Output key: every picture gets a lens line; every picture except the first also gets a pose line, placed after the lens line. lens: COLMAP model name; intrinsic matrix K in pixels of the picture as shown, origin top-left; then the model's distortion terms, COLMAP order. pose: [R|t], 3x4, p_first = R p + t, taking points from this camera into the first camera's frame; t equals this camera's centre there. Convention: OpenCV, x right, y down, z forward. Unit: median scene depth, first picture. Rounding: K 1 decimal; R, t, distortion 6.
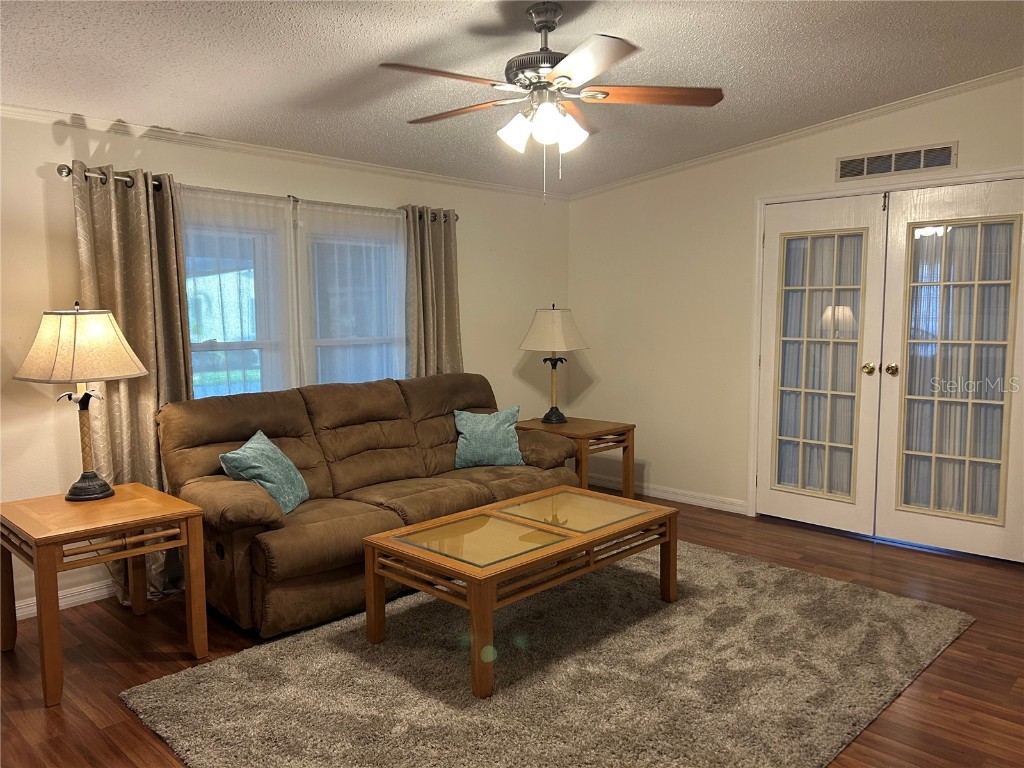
lens RADIAL K [[776.5, 0, 524.5], [0, 776.5, 384.0], [0, 0, 1]] dist [0.044033, -0.047442]
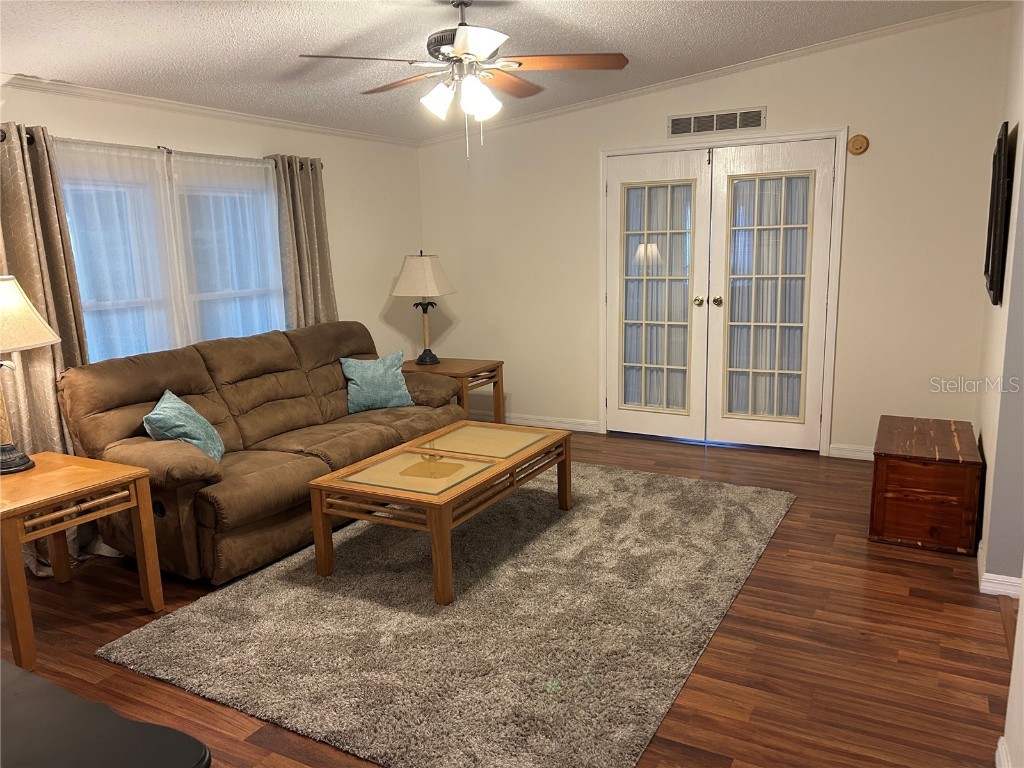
lens RADIAL K [[771.4, 0, 520.5], [0, 771.4, 387.3], [0, 0, 1]] dist [0.069952, -0.089139]
pose [[0.963880, -0.070329, 0.256883, -0.162336], [0.047381, 0.994400, 0.094461, -0.017087], [-0.262088, -0.078878, 0.961815, -0.082747]]
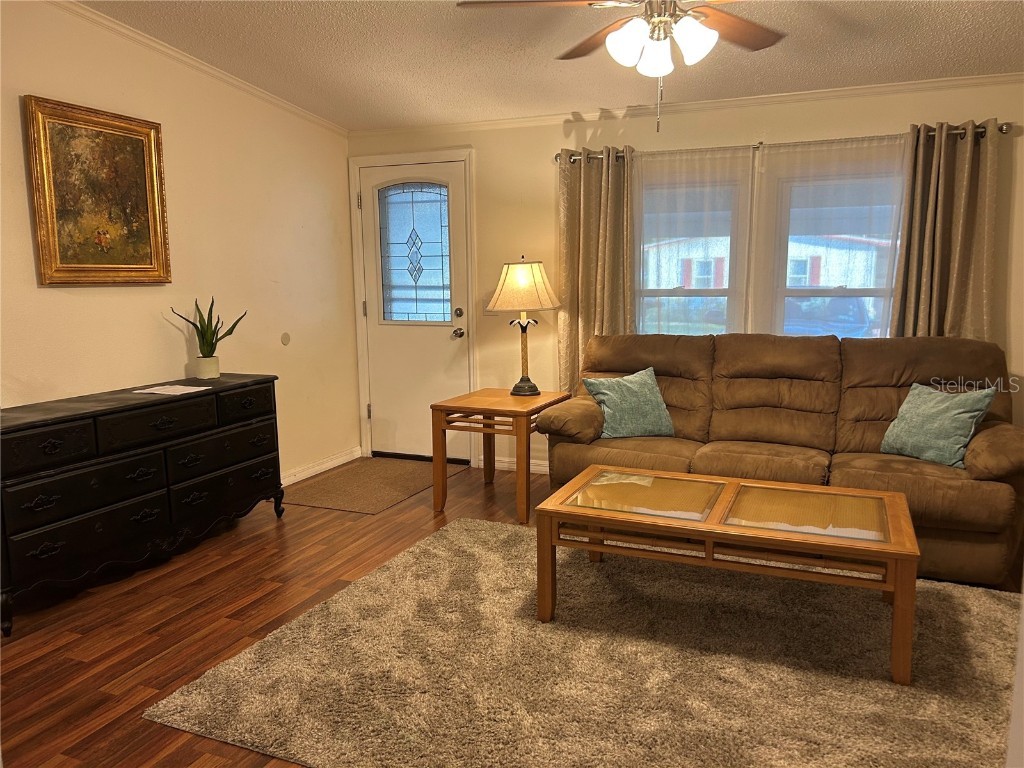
lens RADIAL K [[771.4, 0, 520.5], [0, 771.4, 387.3], [0, 0, 1]] dist [0.069952, -0.089139]
pose [[0.364096, 0.142079, -0.920461, 0.644234], [-0.084408, 0.989263, 0.119310, -0.029362], [0.927529, 0.034254, 0.372179, 0.418336]]
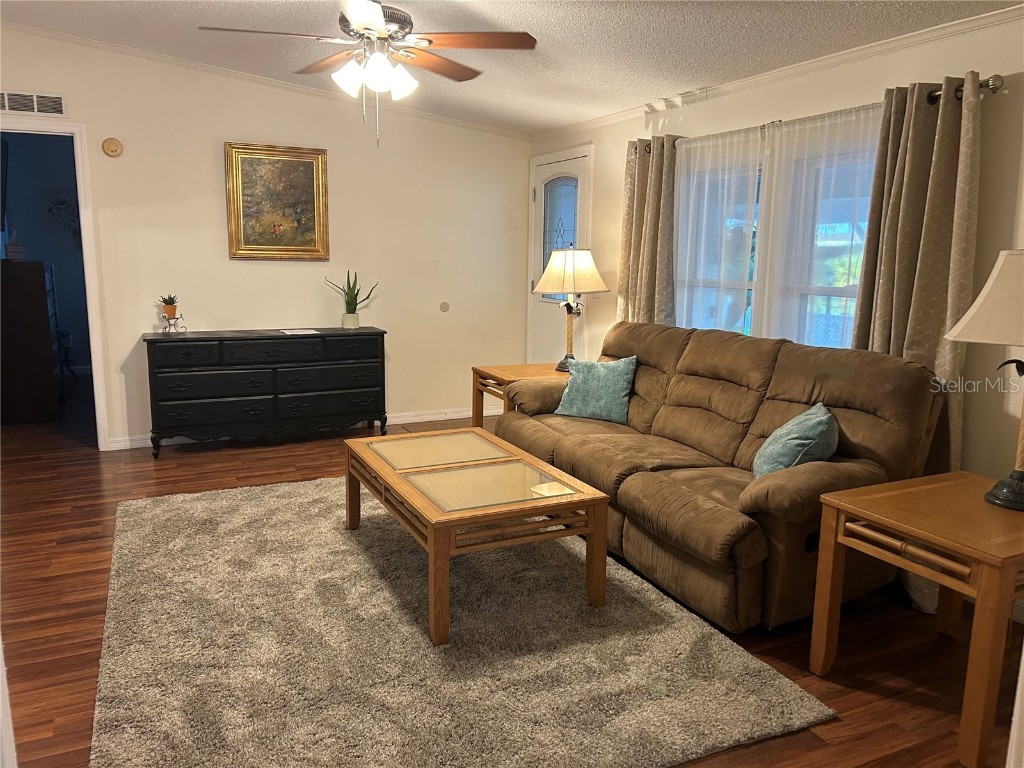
lens RADIAL K [[776.5, 0, 524.5], [0, 776.5, 384.0], [0, 0, 1]] dist [0.044033, -0.047442]
pose [[-0.340787, 0.160754, -0.926295, 0.798471], [-0.103147, 0.972932, 0.206795, -0.121816], [0.934465, 0.166017, -0.314982, 1.245553]]
